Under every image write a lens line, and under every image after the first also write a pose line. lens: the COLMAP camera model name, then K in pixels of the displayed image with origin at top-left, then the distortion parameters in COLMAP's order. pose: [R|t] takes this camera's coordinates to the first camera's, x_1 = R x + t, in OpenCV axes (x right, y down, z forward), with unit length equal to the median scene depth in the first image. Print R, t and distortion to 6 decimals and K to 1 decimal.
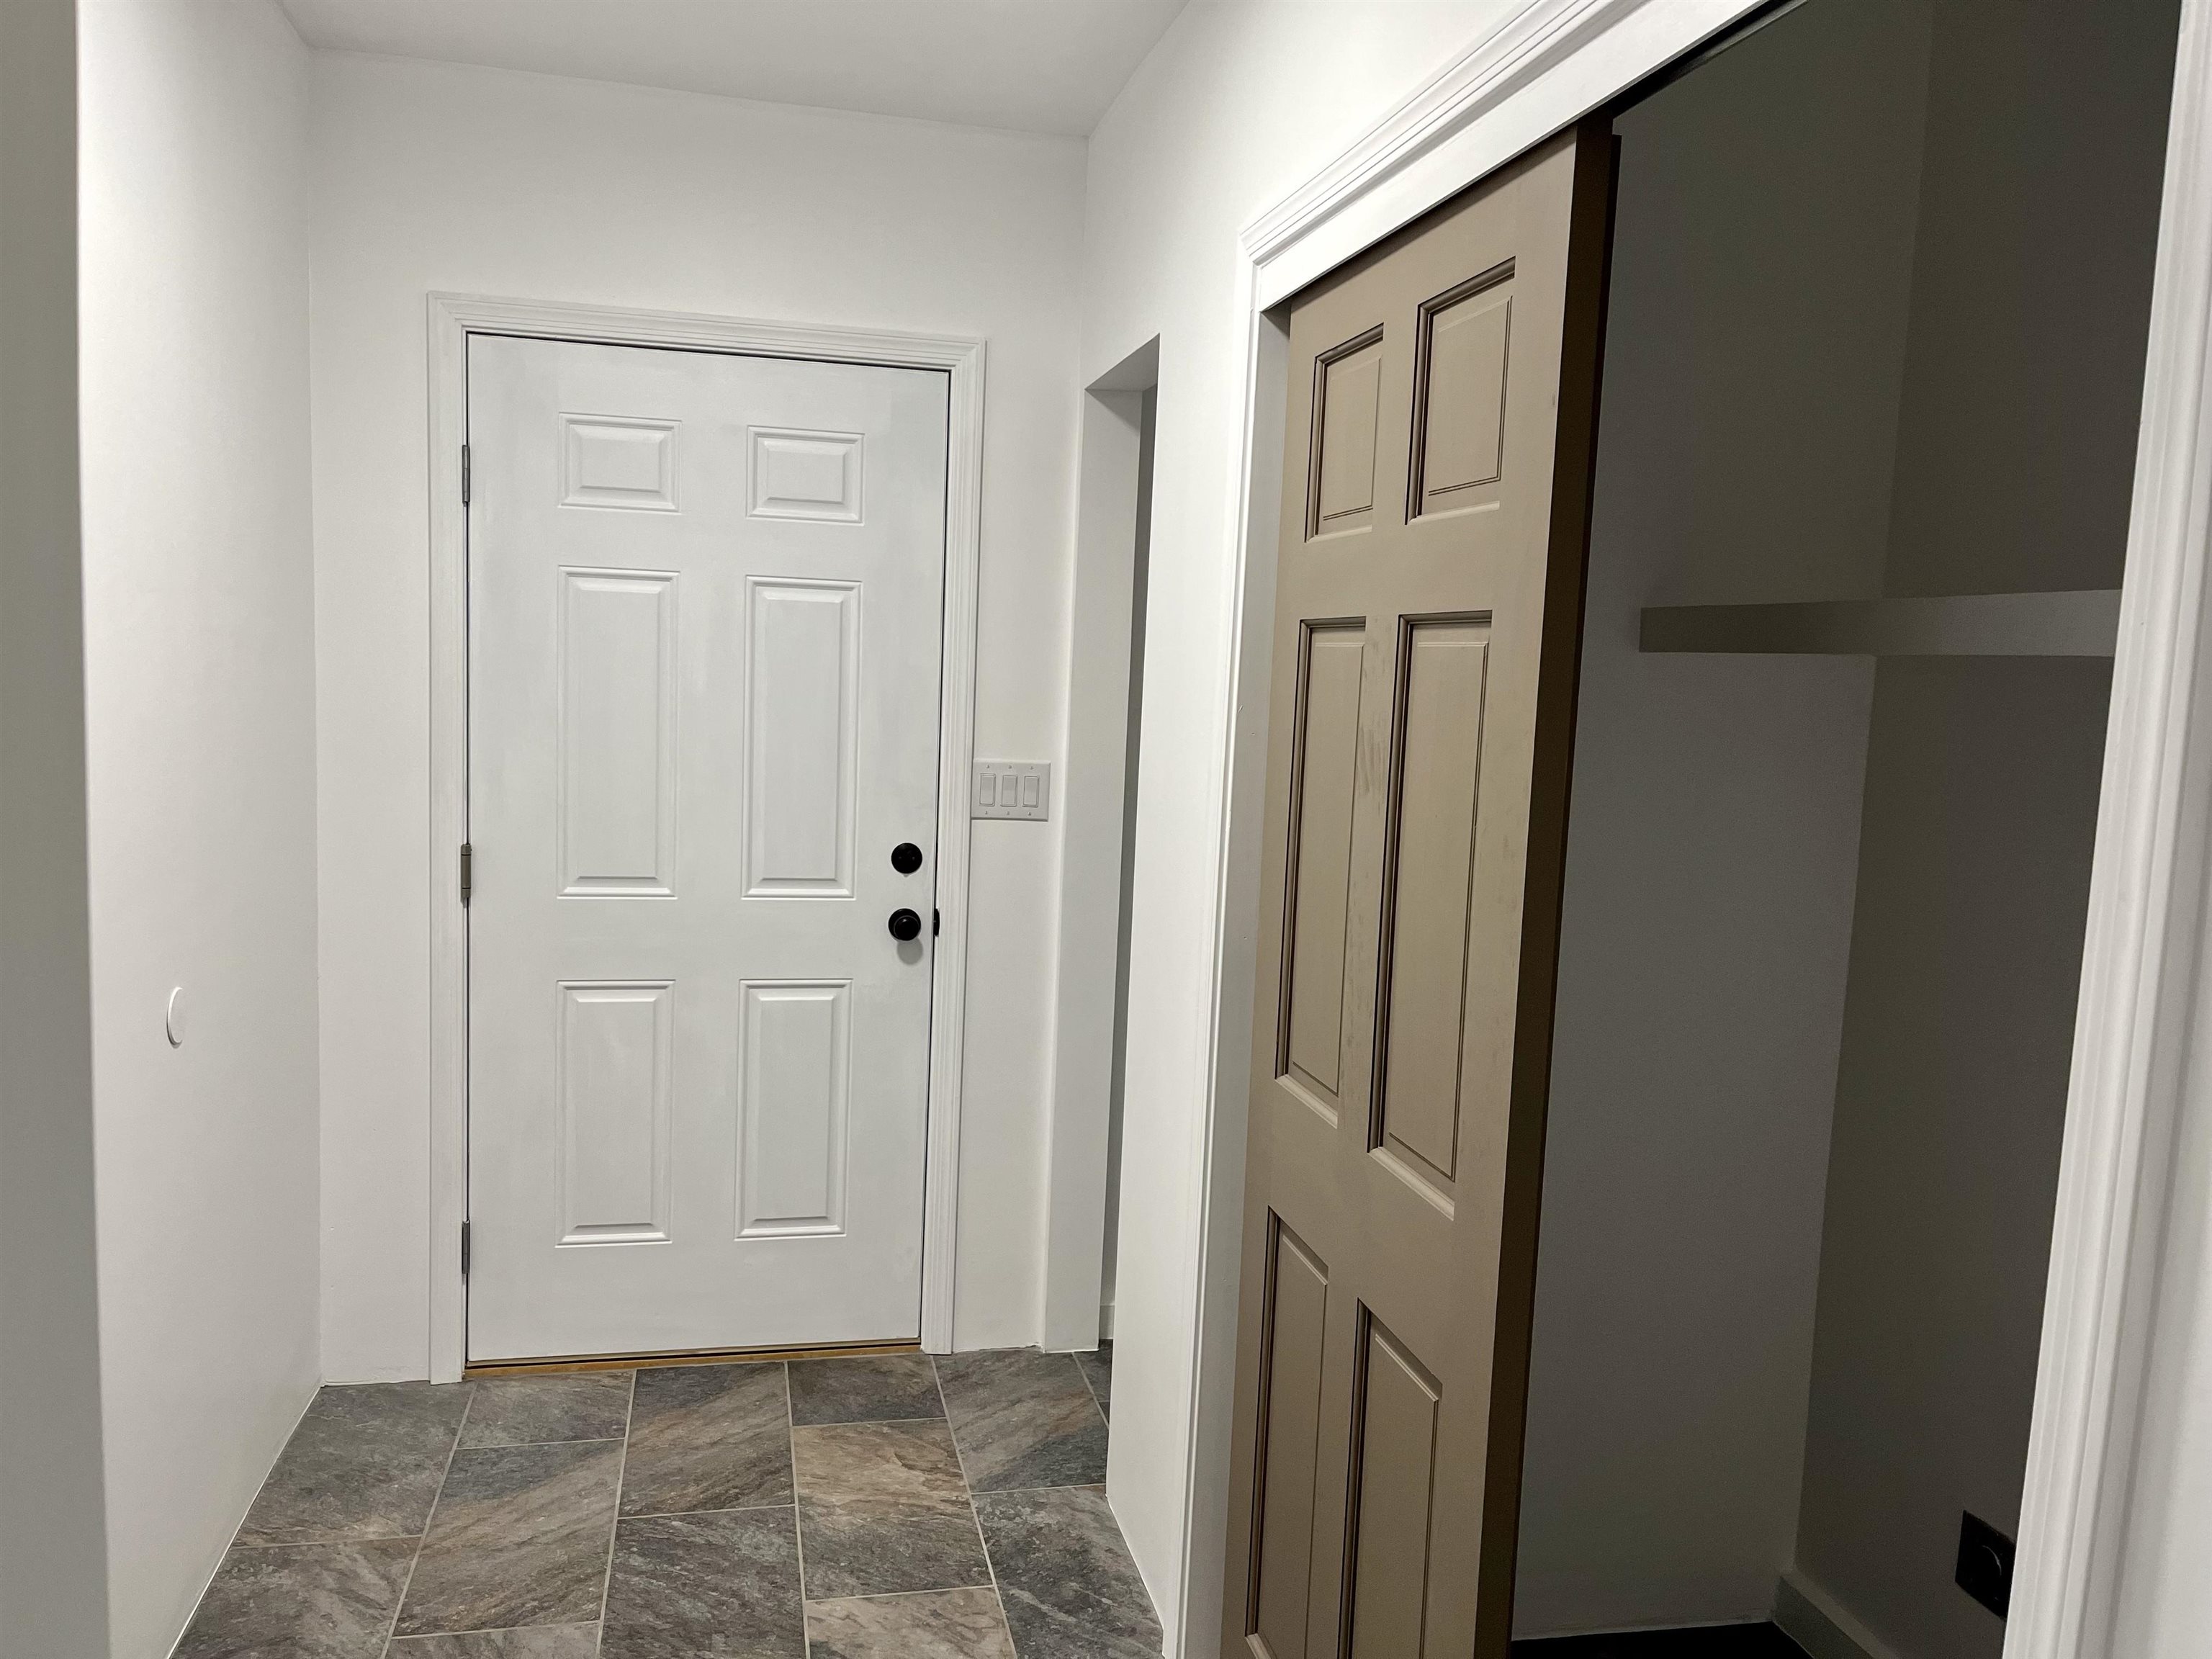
lens RADIAL K [[1680.0, 0, 1103.3], [0, 1680.0, 832.7], [0, 0, 1]] dist [0.010747, 0.001814]
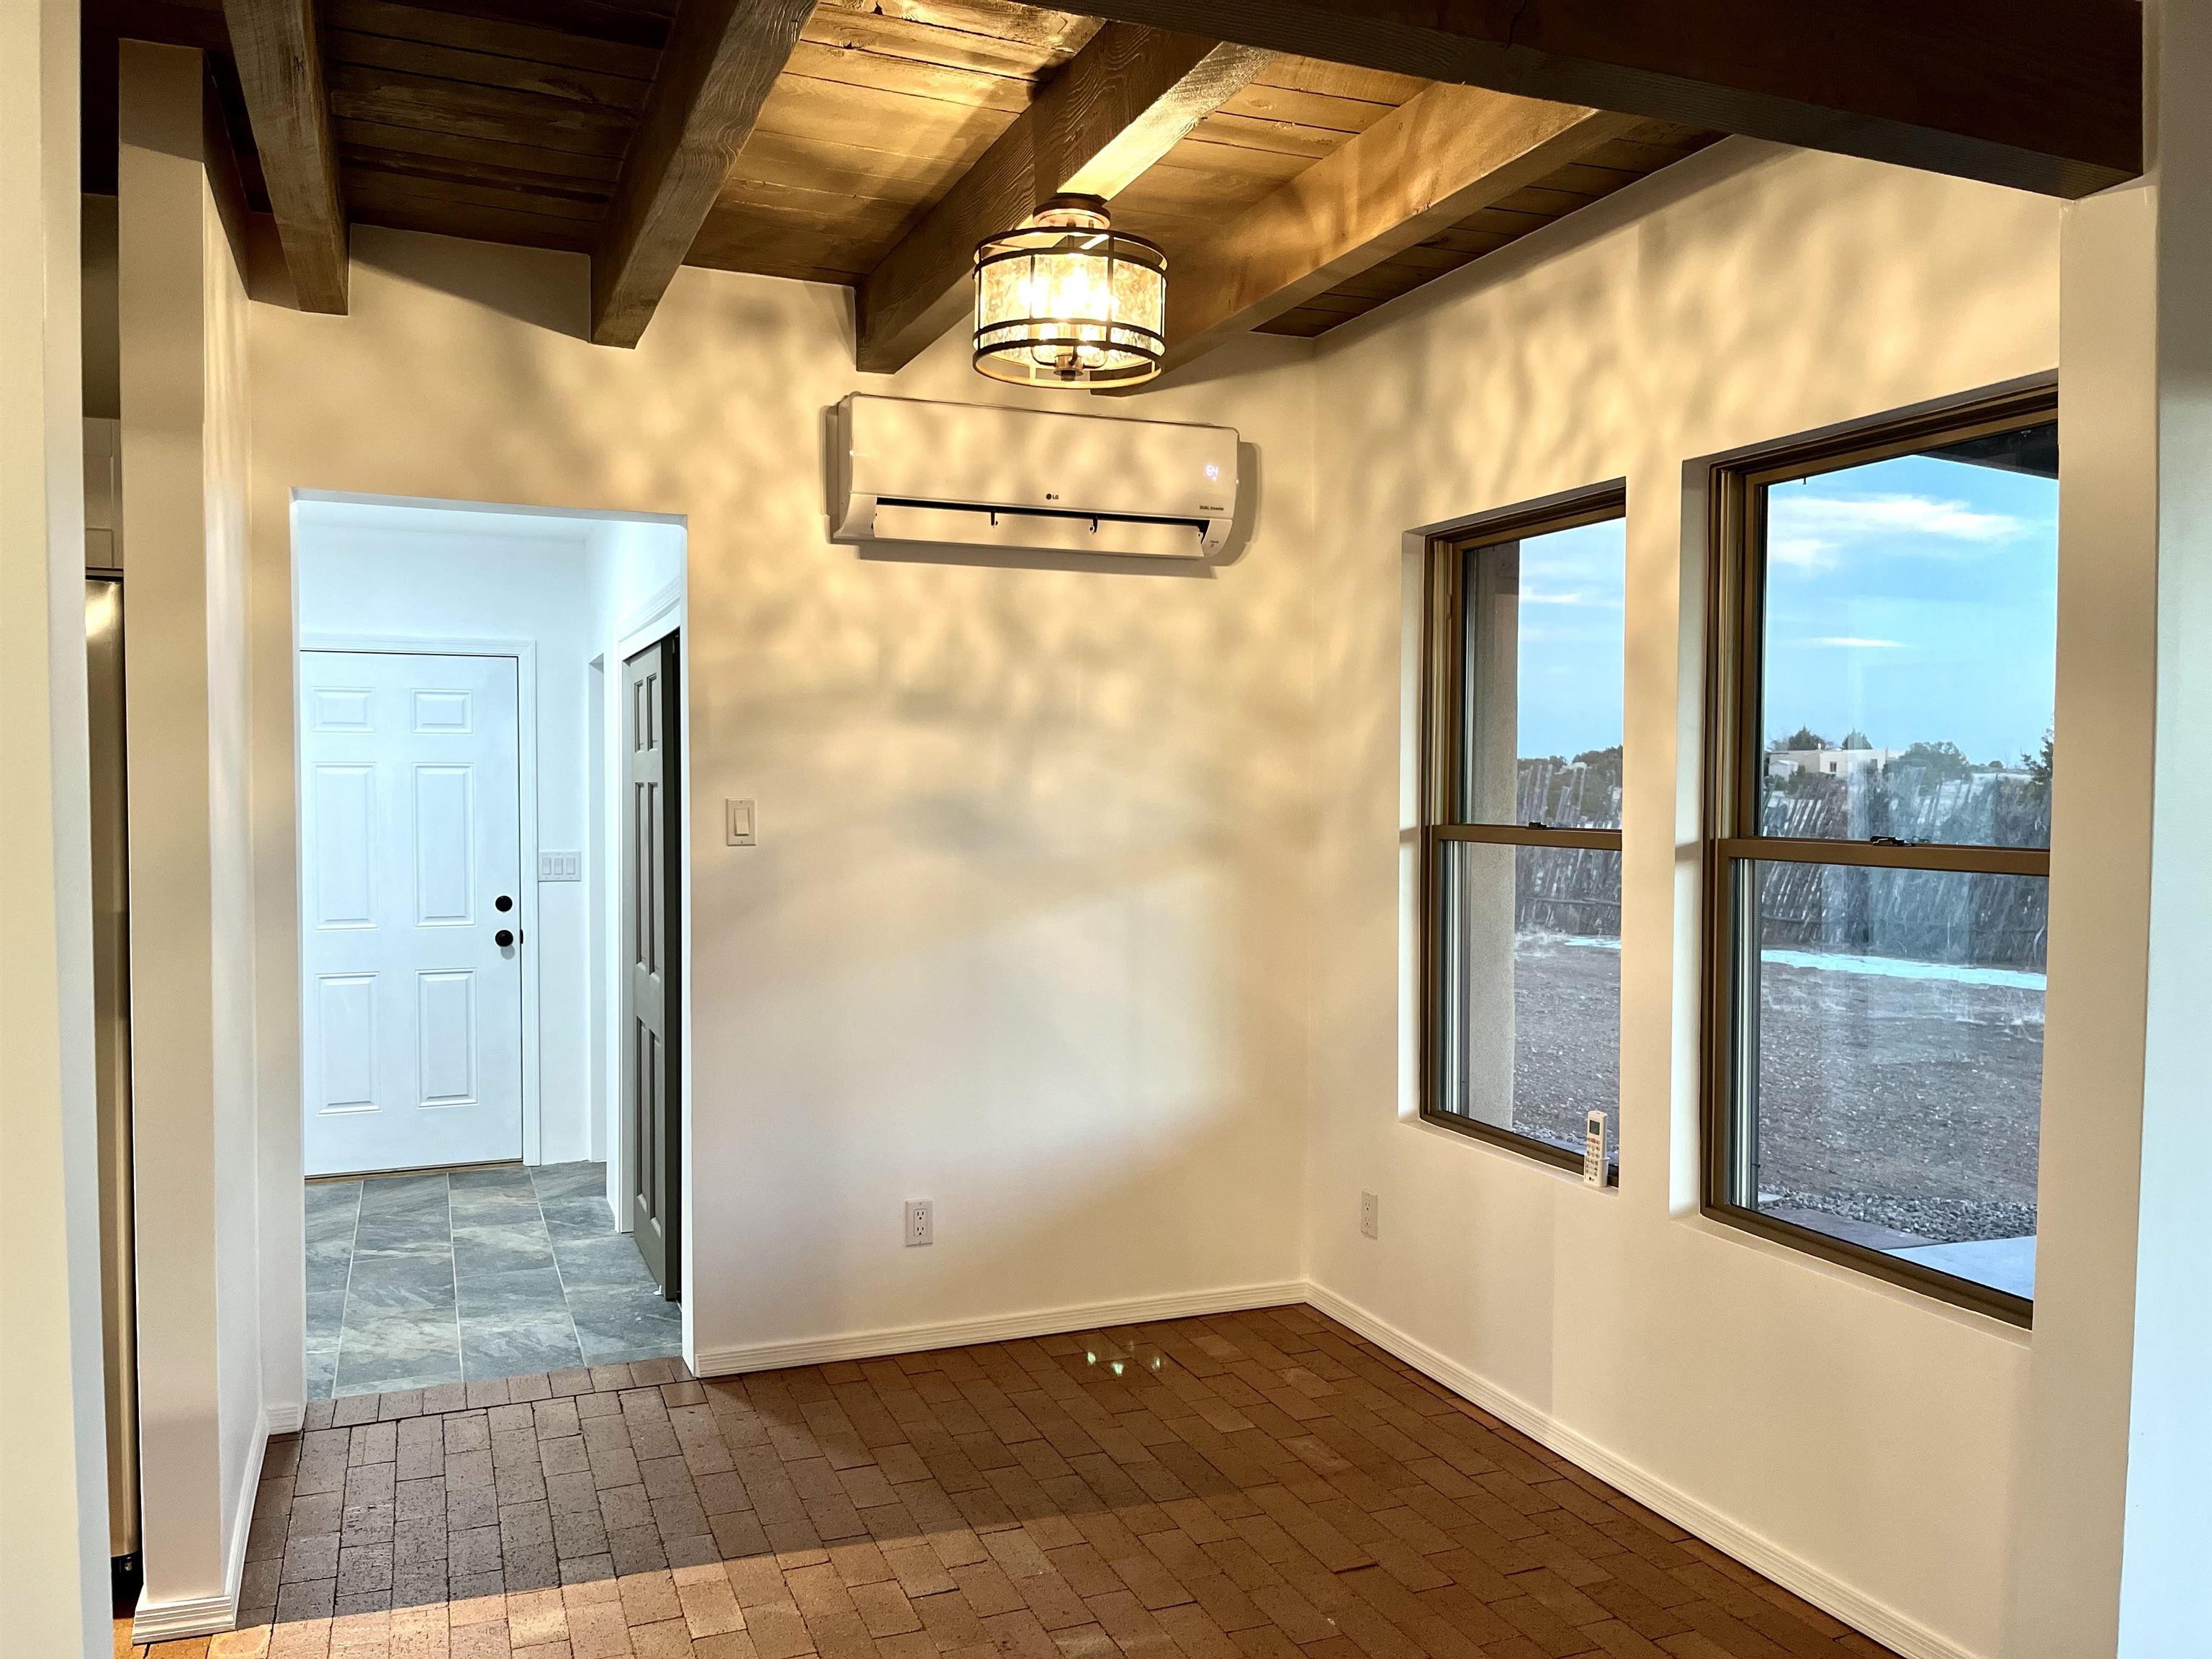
lens RADIAL K [[1680.0, 0, 1109.8], [0, 1680.0, 832.7], [0, 0, 1]] dist [0.010747, 0.001814]
pose [[0.984384, -0.046759, 0.169708, 0.248988], [0.058434, 0.996208, -0.064460, 0.100592], [-0.166050, 0.073370, 0.983384, -1.047513]]
